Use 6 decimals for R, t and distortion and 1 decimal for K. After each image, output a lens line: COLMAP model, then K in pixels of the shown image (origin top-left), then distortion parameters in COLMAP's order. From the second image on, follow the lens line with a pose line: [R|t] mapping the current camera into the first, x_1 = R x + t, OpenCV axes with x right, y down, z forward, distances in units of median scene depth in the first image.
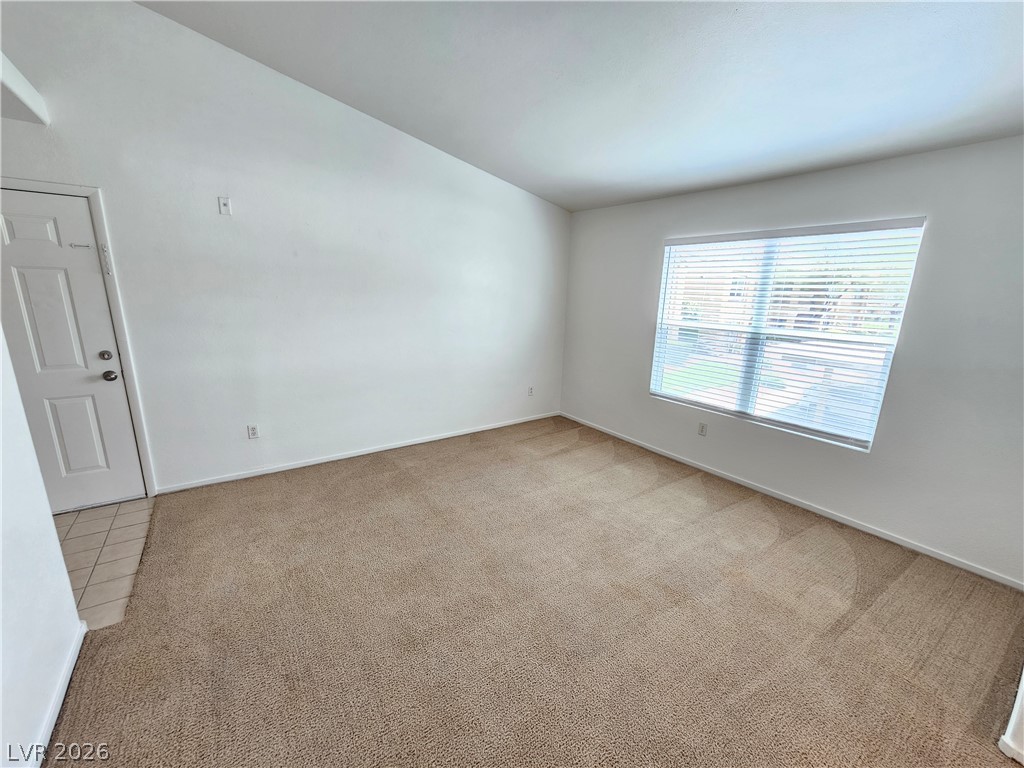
lens RADIAL K [[420.7, 0, 510.3], [0, 420.7, 390.9], [0, 0, 1]] dist [-0.003728, 0.001030]
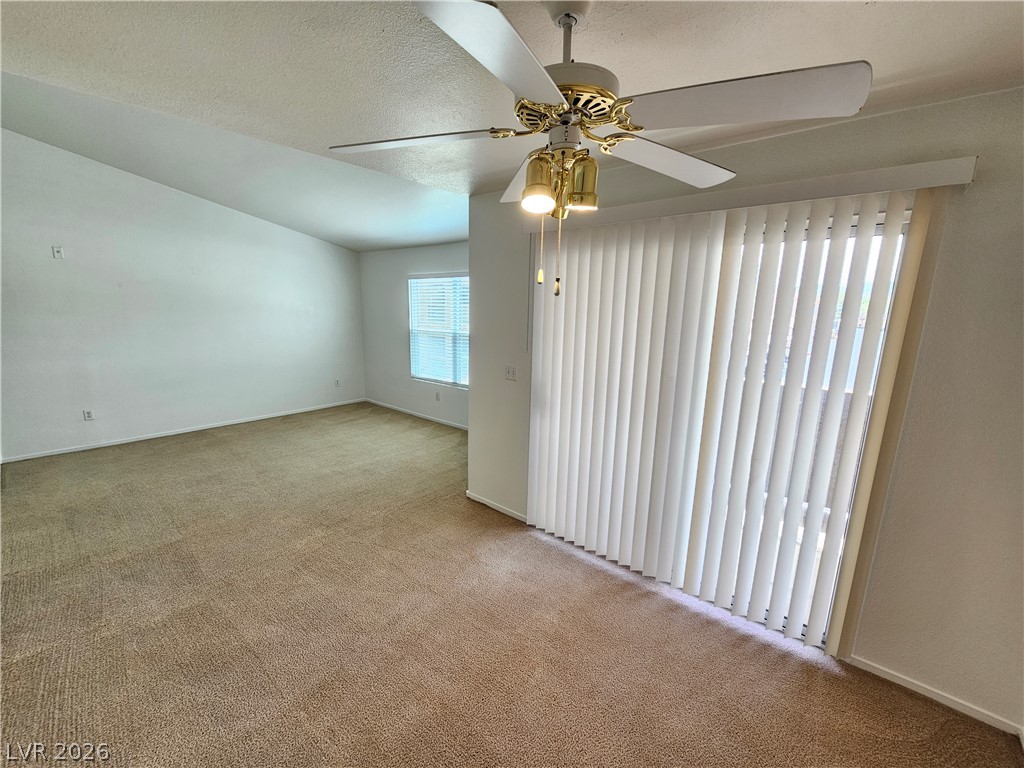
lens RADIAL K [[420.7, 0, 510.3], [0, 420.7, 390.9], [0, 0, 1]] dist [-0.003728, 0.001030]
pose [[0.968757, -0.057845, 0.241171, 0.366617], [0.066599, 0.997378, -0.028300, 0.141954], [-0.238901, 0.043477, 0.970070, -0.611300]]
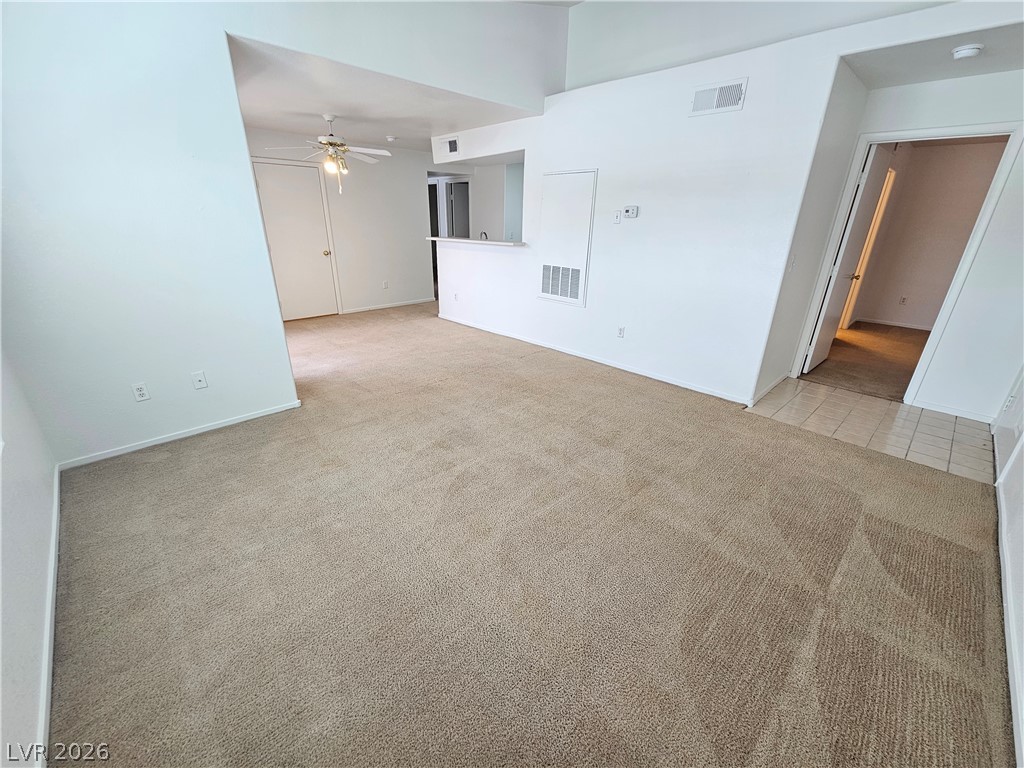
lens RADIAL K [[420.7, 0, 510.3], [0, 420.7, 390.9], [0, 0, 1]] dist [-0.003728, 0.001030]
pose [[-0.984513, 0.018726, -0.174309, 0.193362], [-0.086656, 0.812340, 0.576710, -0.264315], [0.152398, 0.582884, -0.798136, 1.241139]]
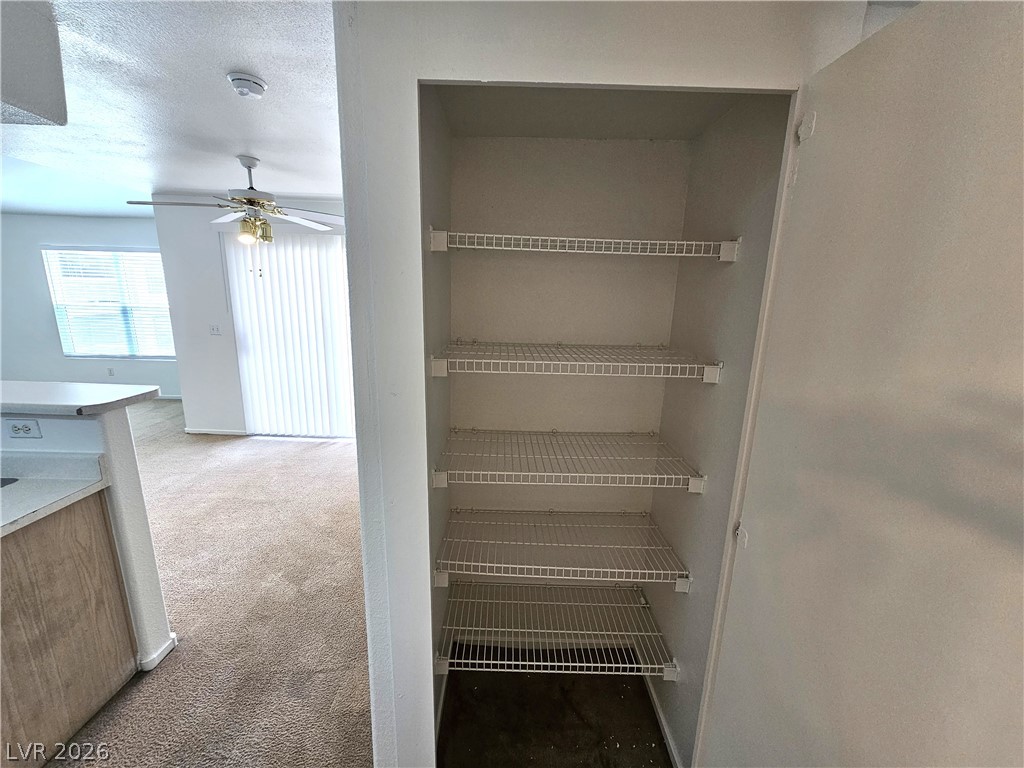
lens RADIAL K [[420.7, 0, 510.3], [0, 420.7, 390.9], [0, 0, 1]] dist [-0.003728, 0.001030]
pose [[0.577497, -0.196321, 0.792436, 0.075002], [0.181869, 0.977201, 0.109557, 0.275758], [-0.795877, 0.080851, 0.600035, -1.160656]]
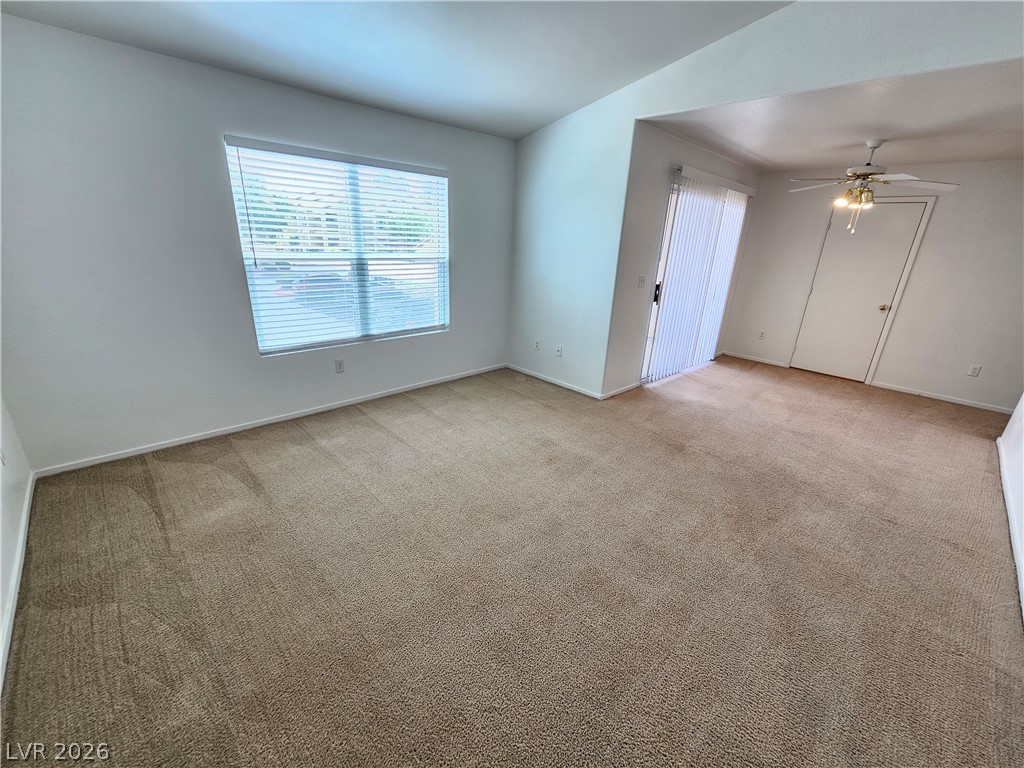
lens RADIAL K [[420.7, 0, 510.3], [0, 420.7, 390.9], [0, 0, 1]] dist [-0.003728, 0.001030]
pose [[-0.152170, -0.375682, 0.914170, -0.542344], [0.182349, 0.898392, 0.399552, -0.184087], [-0.971387, 0.227498, -0.068203, 0.743105]]
